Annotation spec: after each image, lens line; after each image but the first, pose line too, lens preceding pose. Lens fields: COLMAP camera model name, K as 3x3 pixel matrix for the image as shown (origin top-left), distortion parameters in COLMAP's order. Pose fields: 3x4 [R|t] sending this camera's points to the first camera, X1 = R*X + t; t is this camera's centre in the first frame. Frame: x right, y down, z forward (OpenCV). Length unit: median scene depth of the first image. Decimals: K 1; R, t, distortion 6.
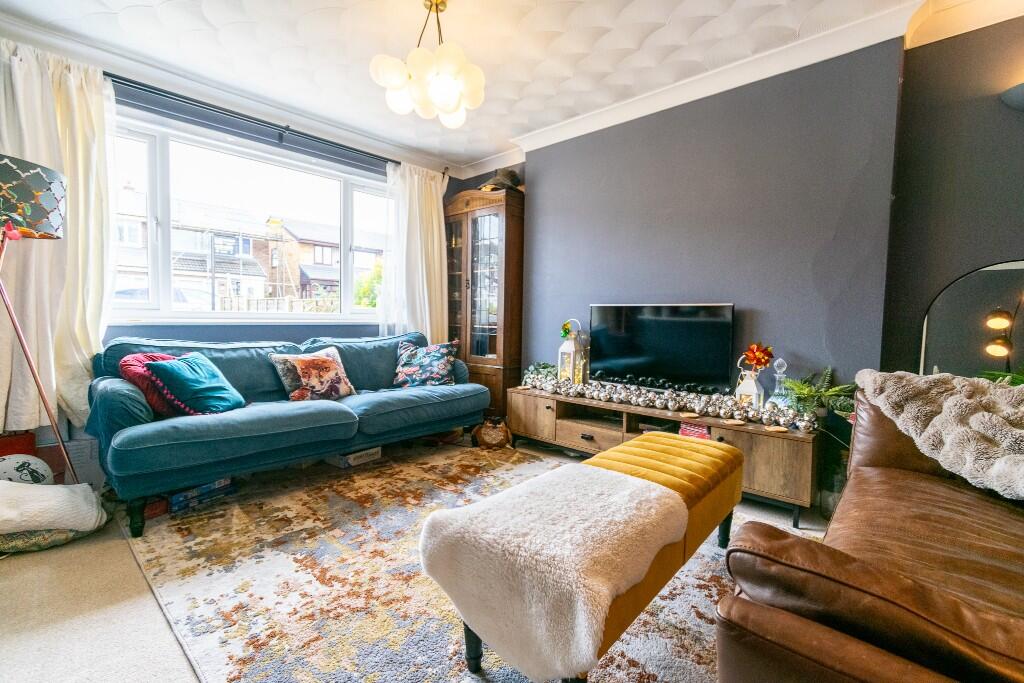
lens RADIAL K [[451.9, 0, 511.0], [0, 451.9, 339.3], [0, 0, 1]] dist [0.003360, -0.001103]
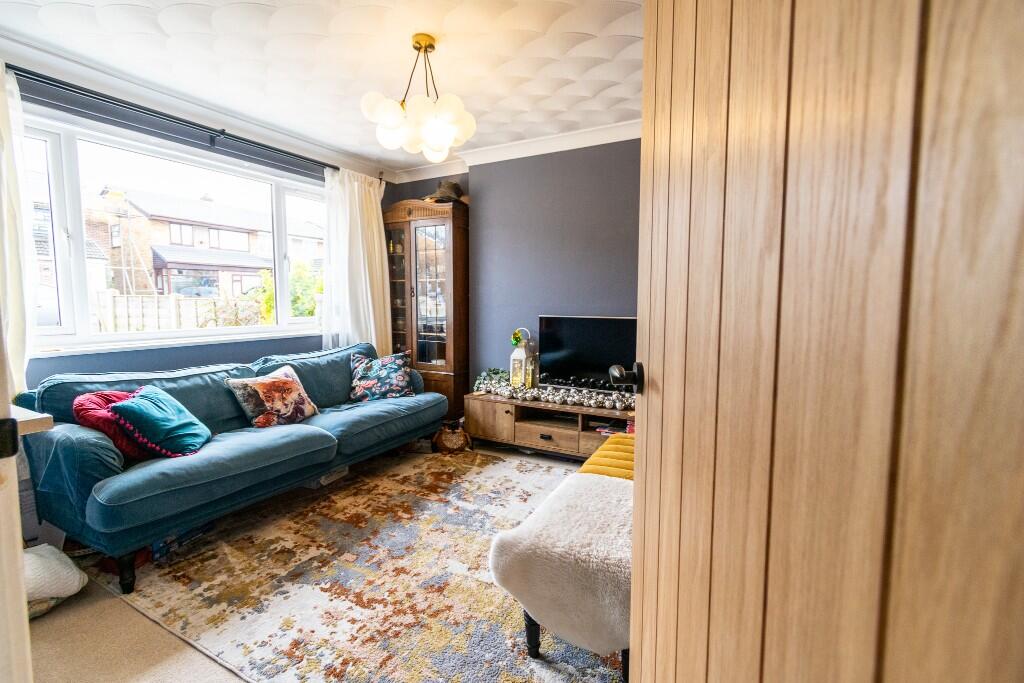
lens RADIAL K [[451.9, 0, 511.9], [0, 451.9, 339.8], [0, 0, 1]] dist [0.003360, -0.001103]
pose [[0.970873, -0.034810, 0.237052, -0.182040], [0.025121, 0.998726, 0.043773, -0.080661], [-0.238273, -0.036543, 0.970510, -0.064099]]
